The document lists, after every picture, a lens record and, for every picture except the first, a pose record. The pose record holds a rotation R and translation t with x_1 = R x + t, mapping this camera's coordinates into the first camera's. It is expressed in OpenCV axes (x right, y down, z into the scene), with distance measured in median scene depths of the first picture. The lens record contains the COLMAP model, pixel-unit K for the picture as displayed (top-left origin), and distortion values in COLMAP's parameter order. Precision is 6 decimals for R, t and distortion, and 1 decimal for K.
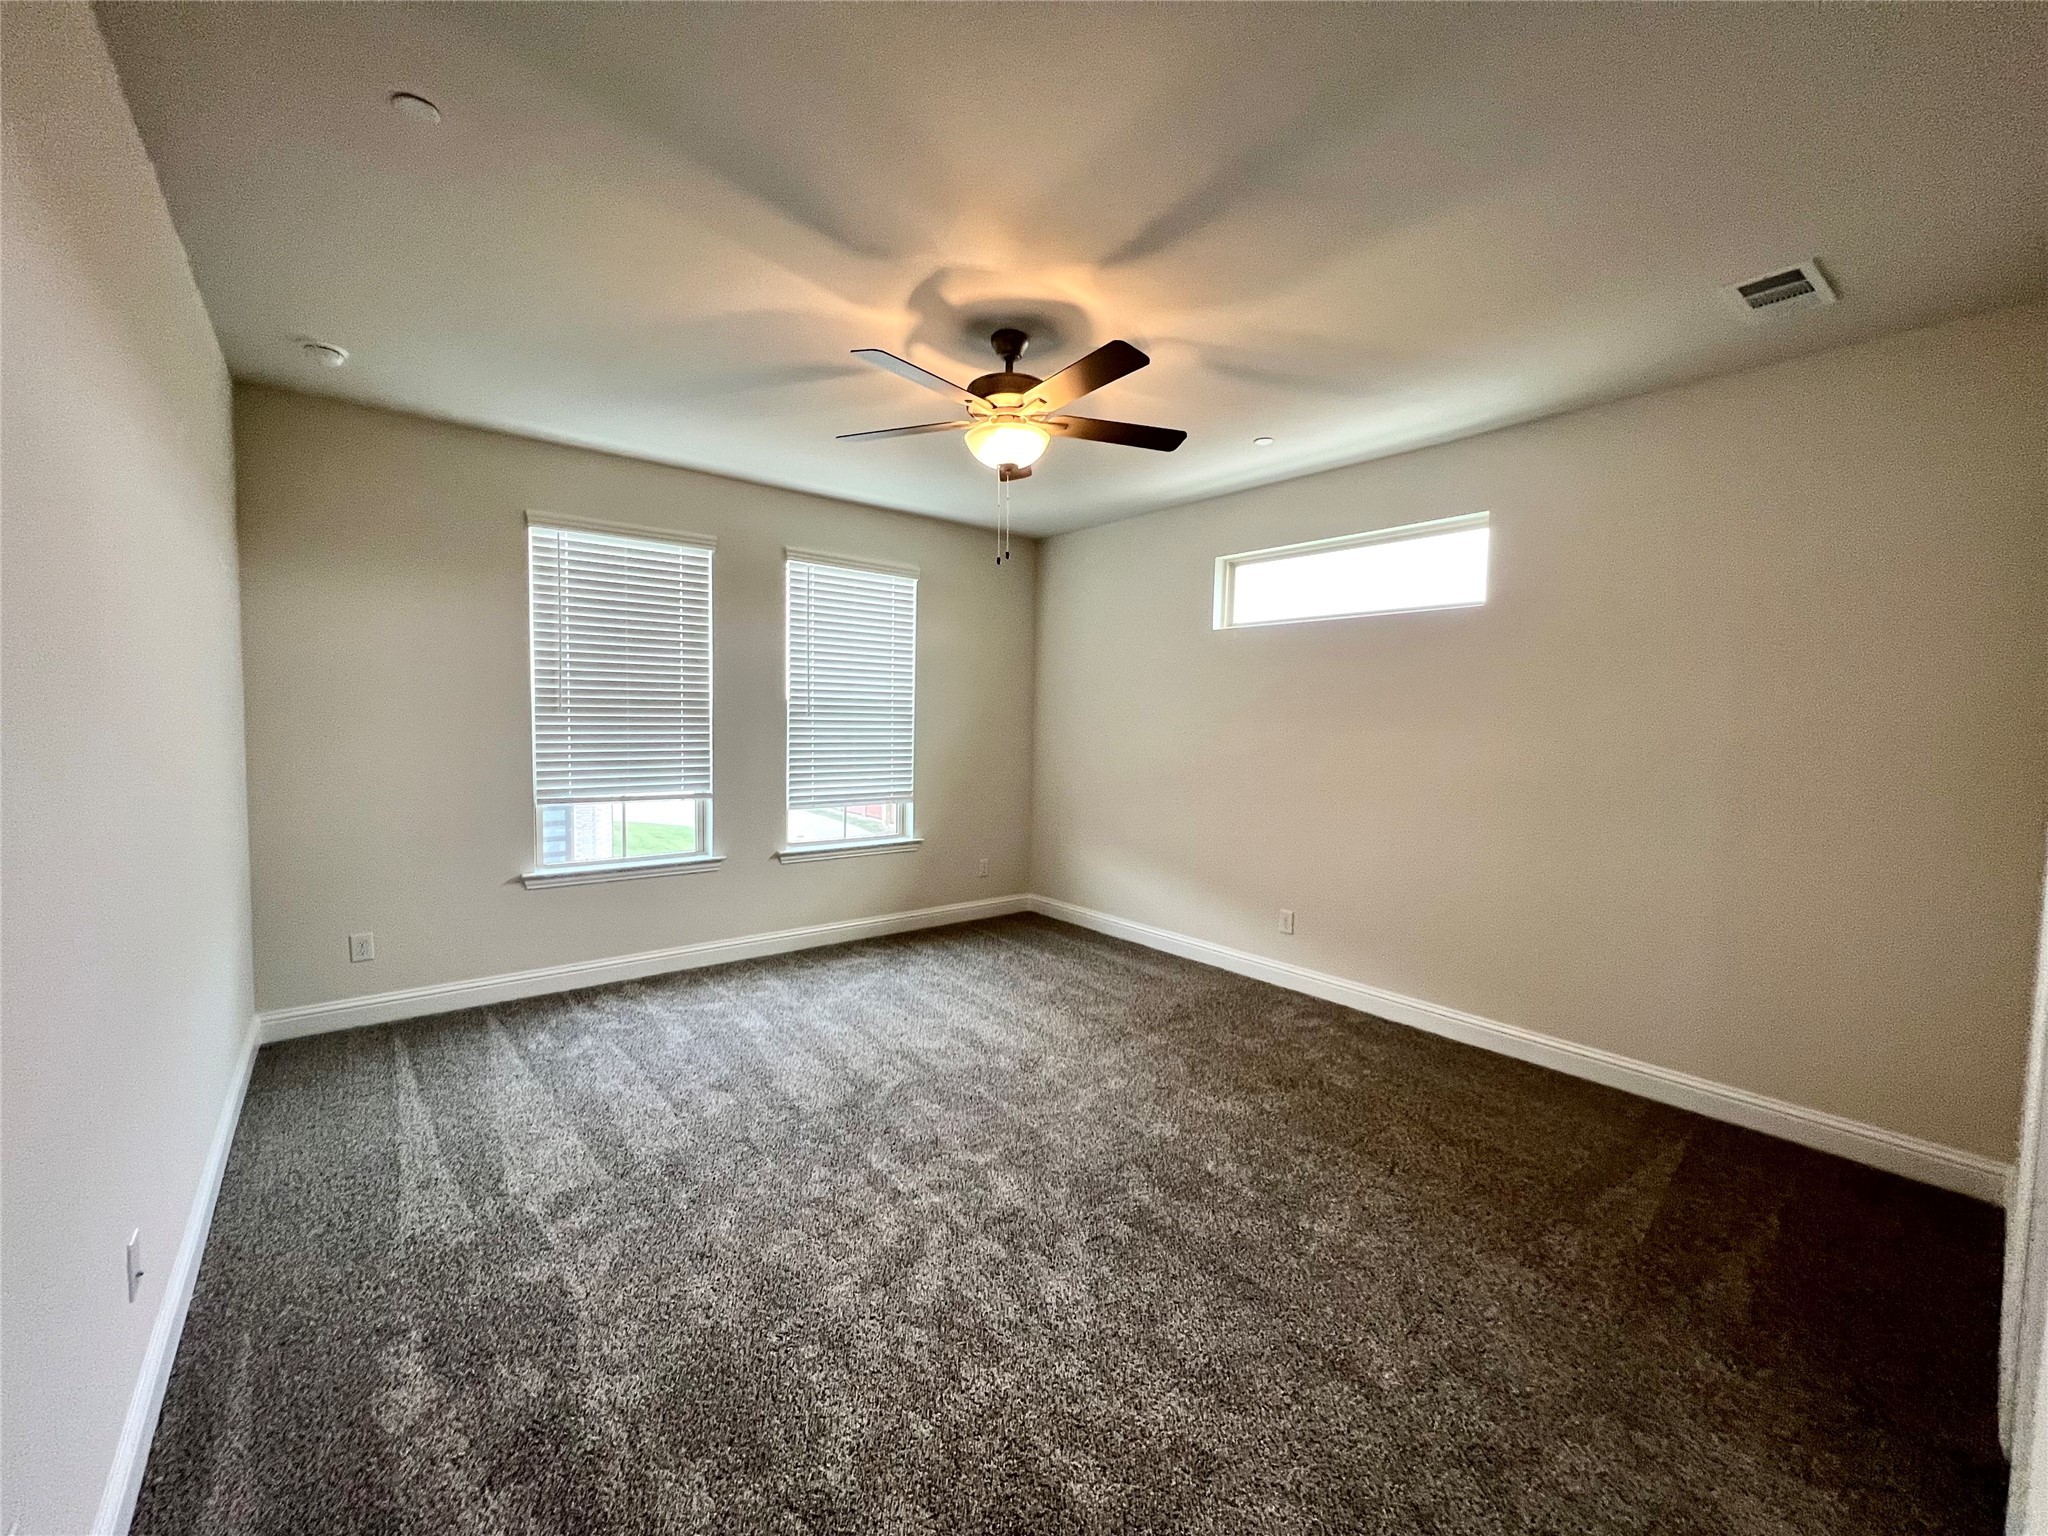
lens RADIAL K [[823.3, 0, 1025.2], [0, 823.3, 769.2], [0, 0, 1]] dist [0.001542, -0.000030]
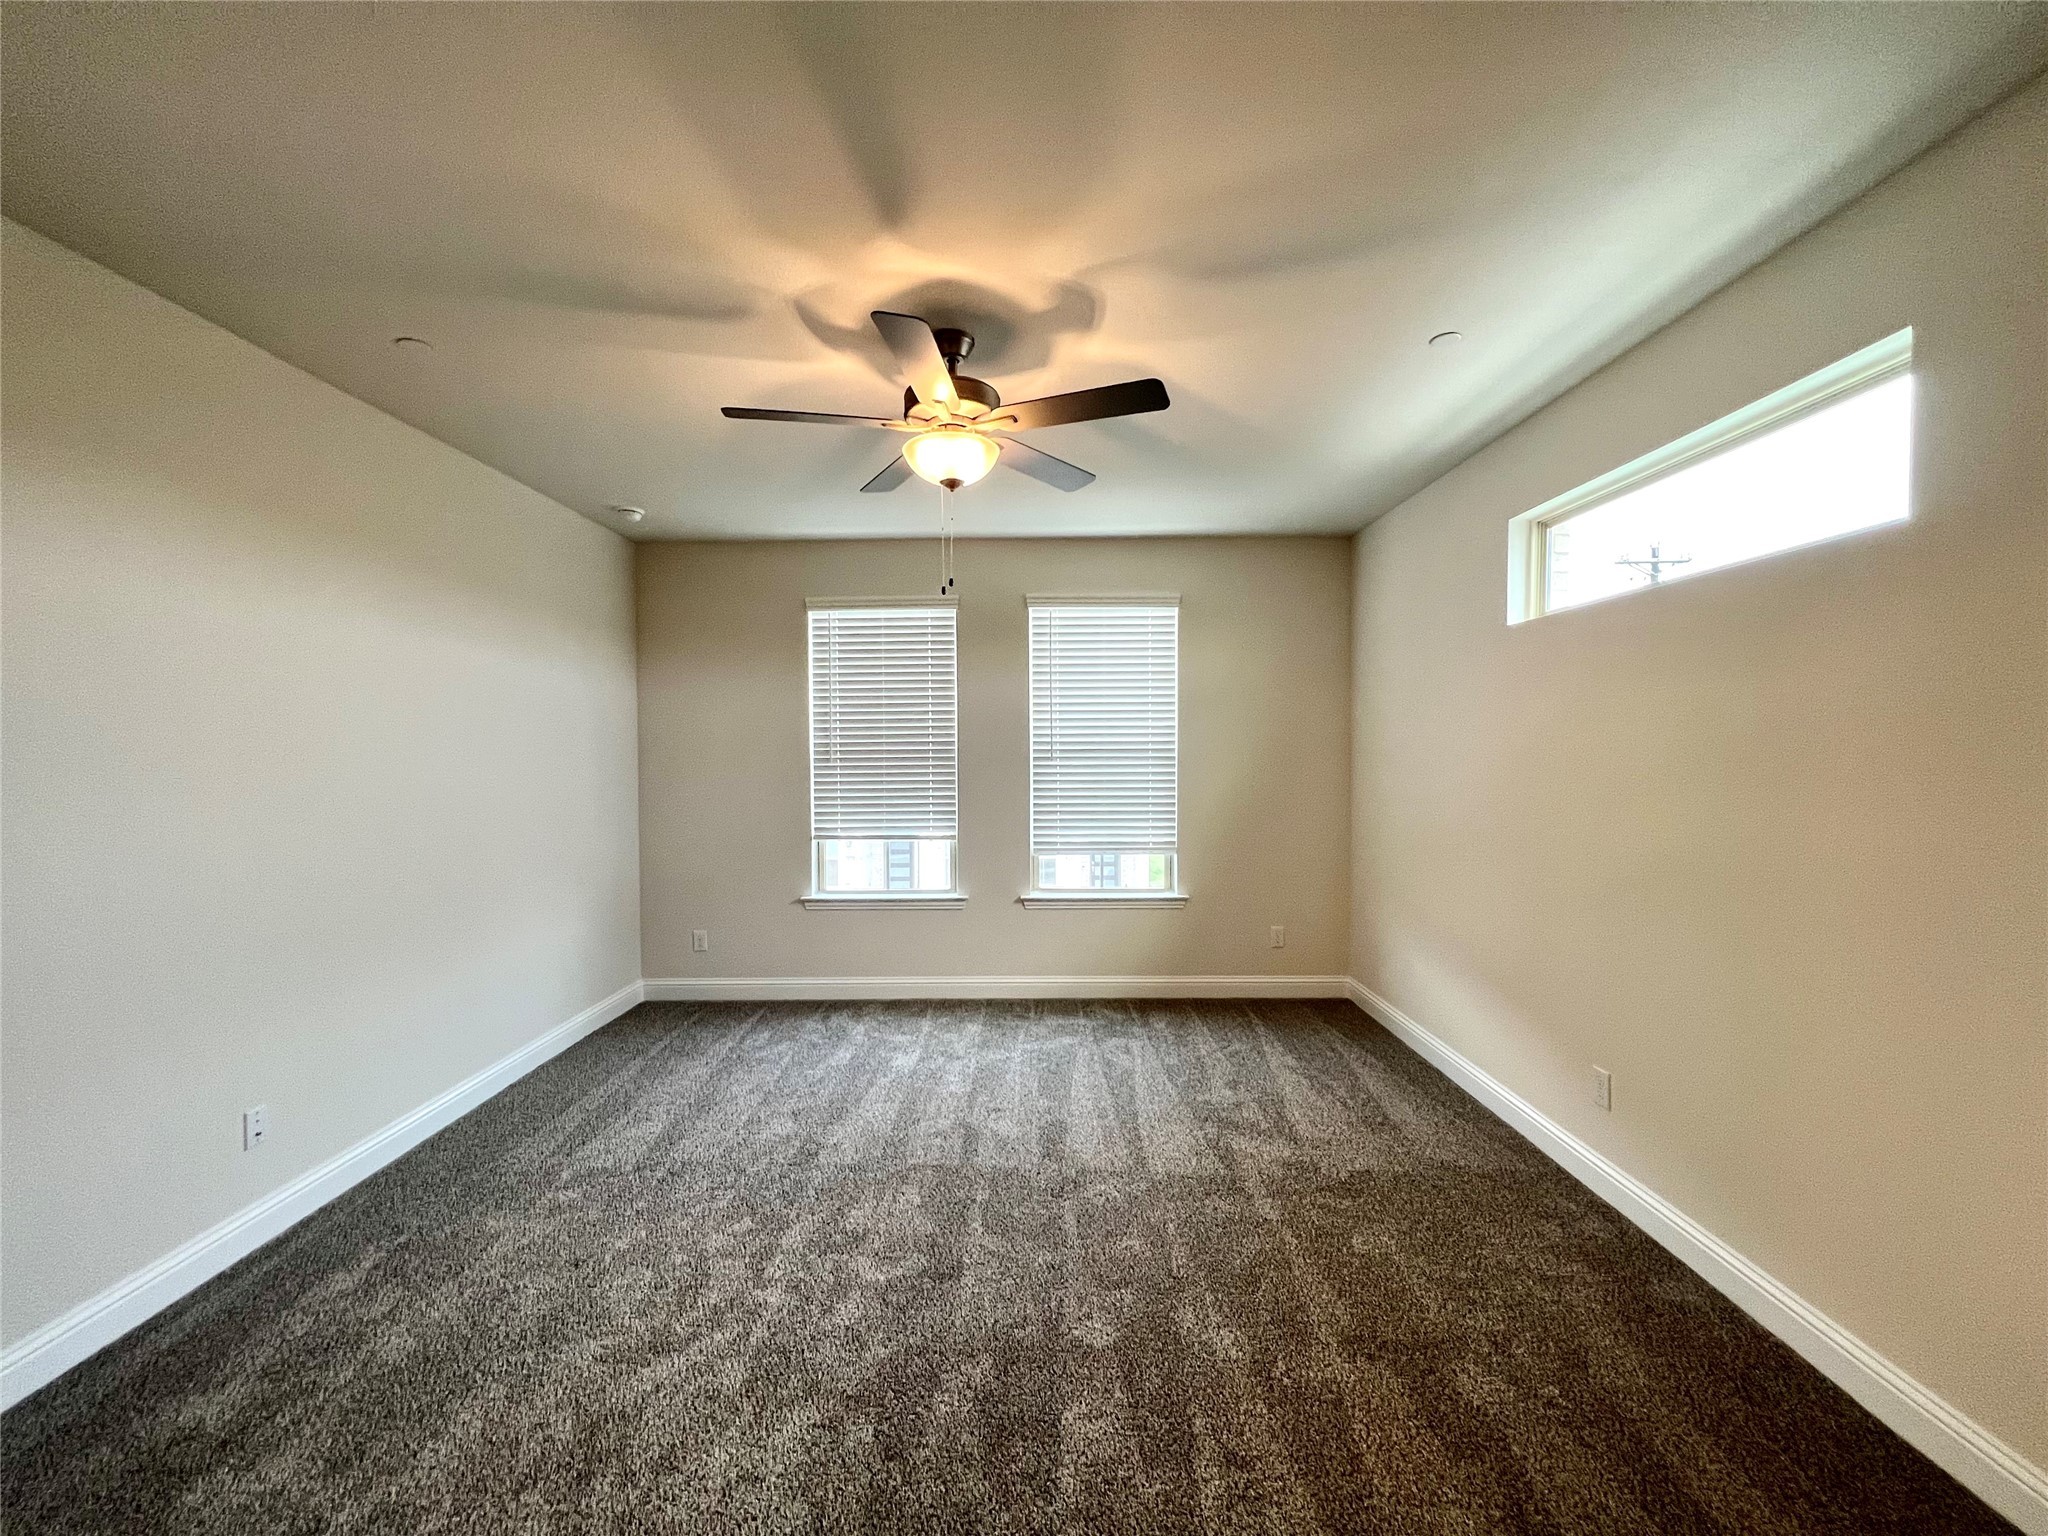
lens RADIAL K [[823.3, 0, 1025.2], [0, 823.3, 764.9], [0, 0, 1]] dist [0.001542, -0.000030]
pose [[0.770814, -0.012020, -0.636947, 0.412787], [-0.019653, 0.998897, -0.042634, -0.020472], [0.636757, 0.045381, 0.769728, 0.266779]]
